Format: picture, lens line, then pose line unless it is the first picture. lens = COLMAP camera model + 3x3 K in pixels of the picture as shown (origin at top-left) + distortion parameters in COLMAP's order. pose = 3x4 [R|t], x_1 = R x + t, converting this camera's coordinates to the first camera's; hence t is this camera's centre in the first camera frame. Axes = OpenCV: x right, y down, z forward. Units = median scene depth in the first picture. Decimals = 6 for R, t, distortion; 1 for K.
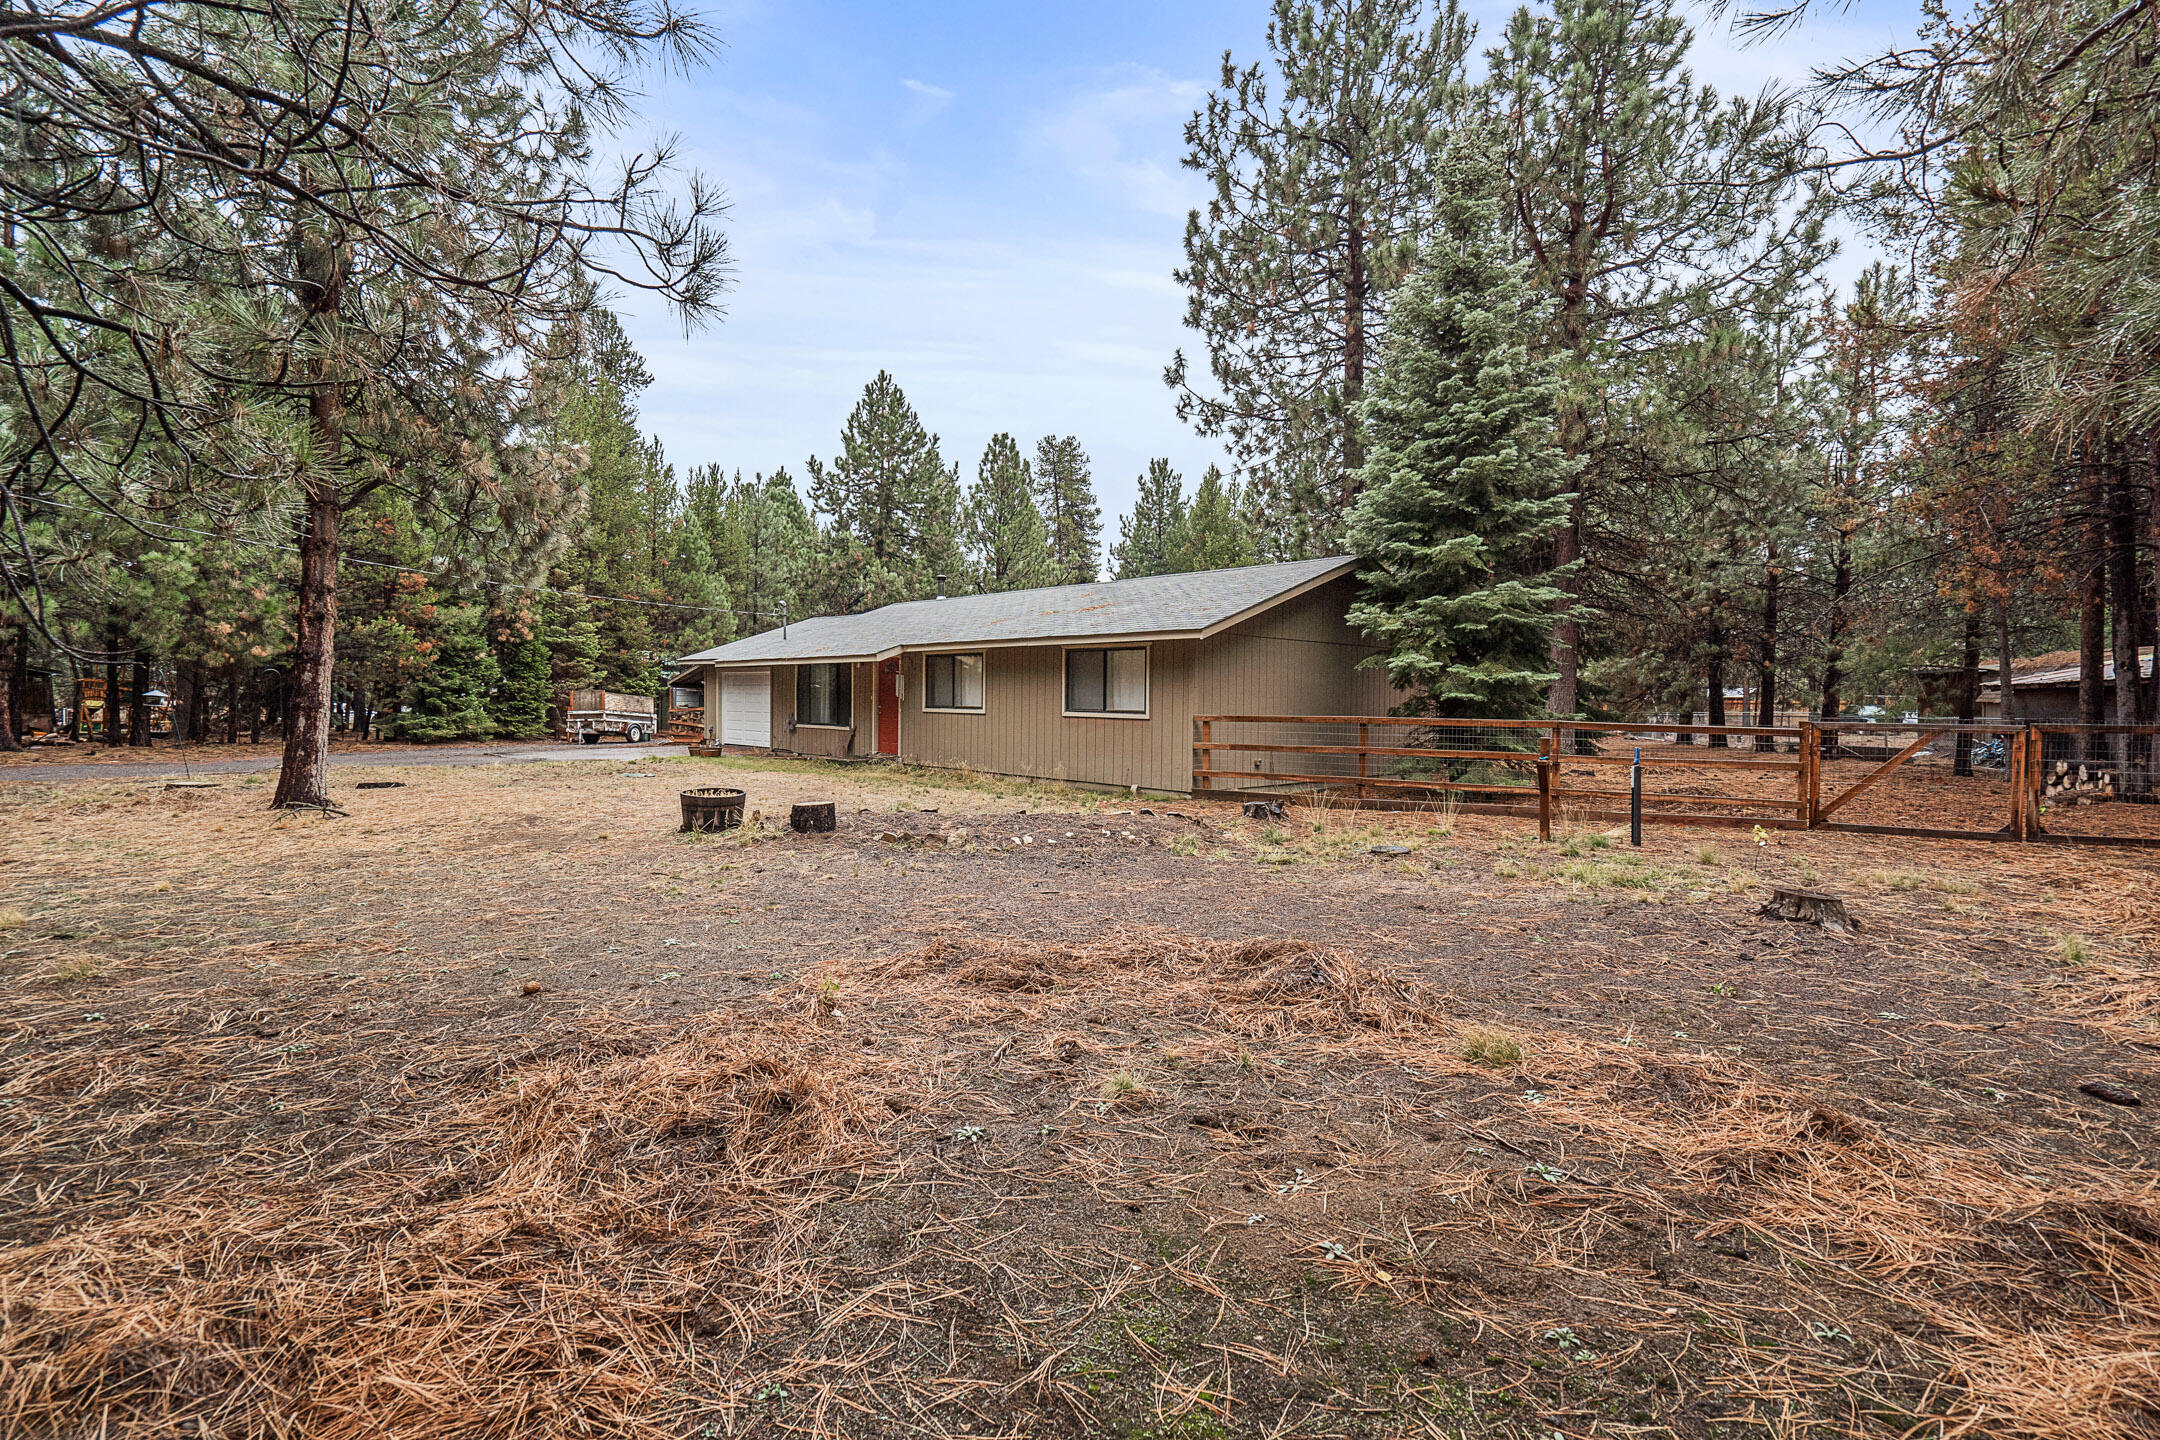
lens RADIAL K [[1000.4, 0, 1075.4], [0, 1000.4, 712.5], [0, 0, 1]] dist [-0.002318, -0.000001]
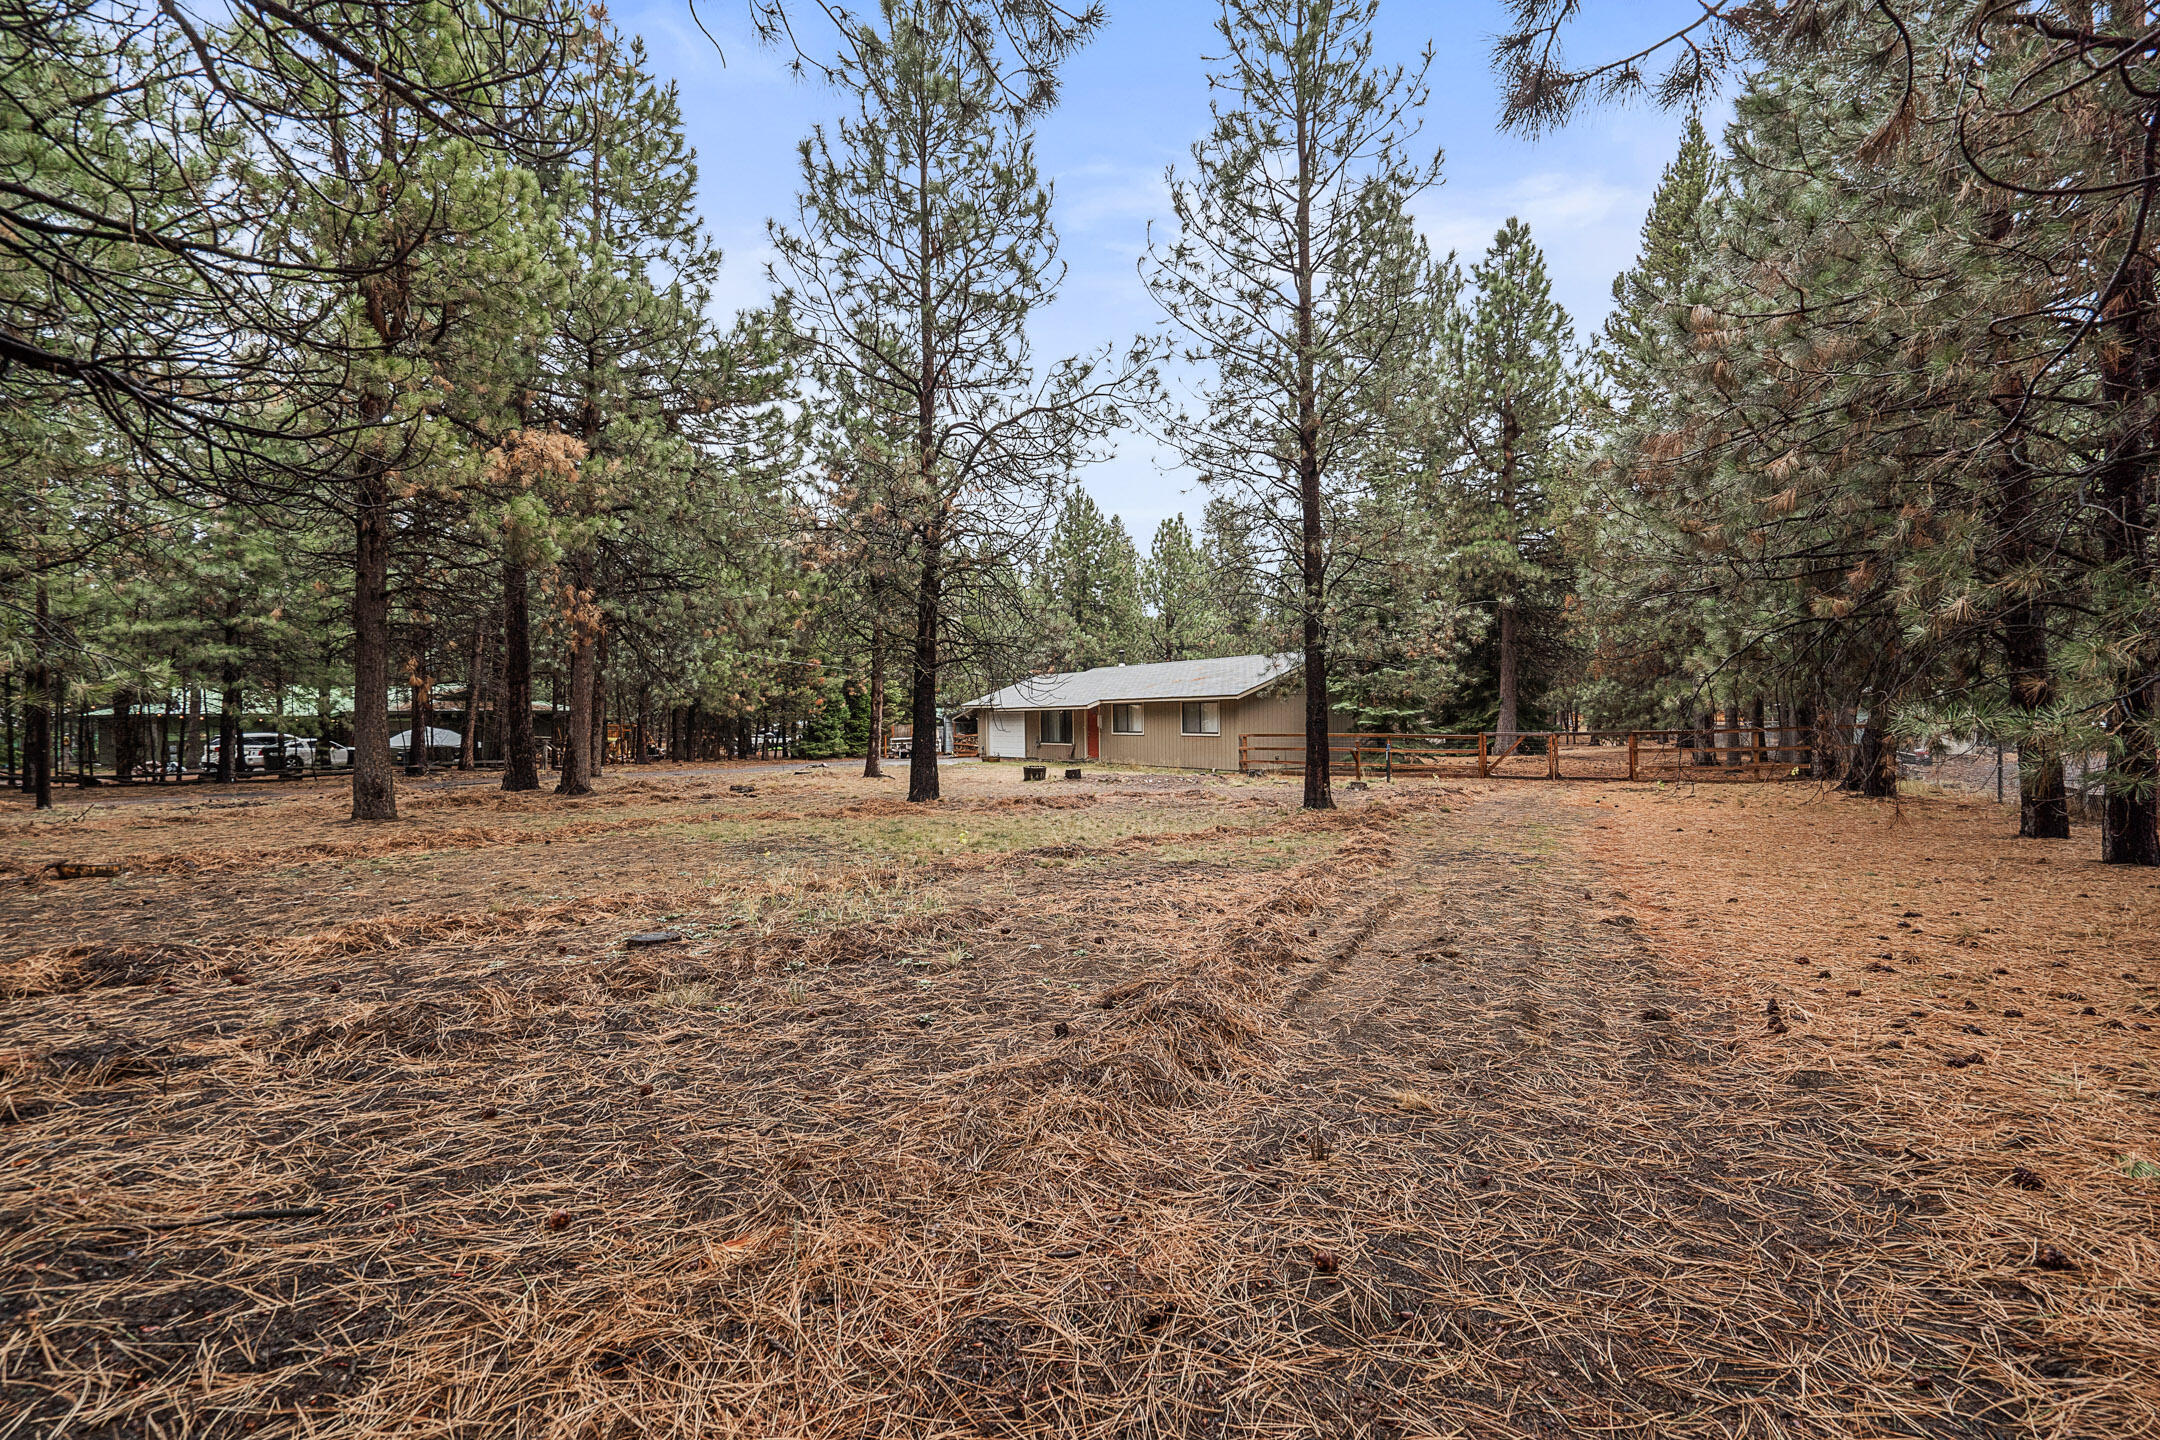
lens RADIAL K [[1000.4, 0, 1079.6], [0, 1000.4, 721.4], [0, 0, 1]] dist [-0.002318, -0.000001]
pose [[0.983041, -0.019456, -0.182349, 0.094661], [0.016999, 0.999743, -0.015027, 0.000882], [0.182594, 0.011672, 0.983119, -0.623576]]
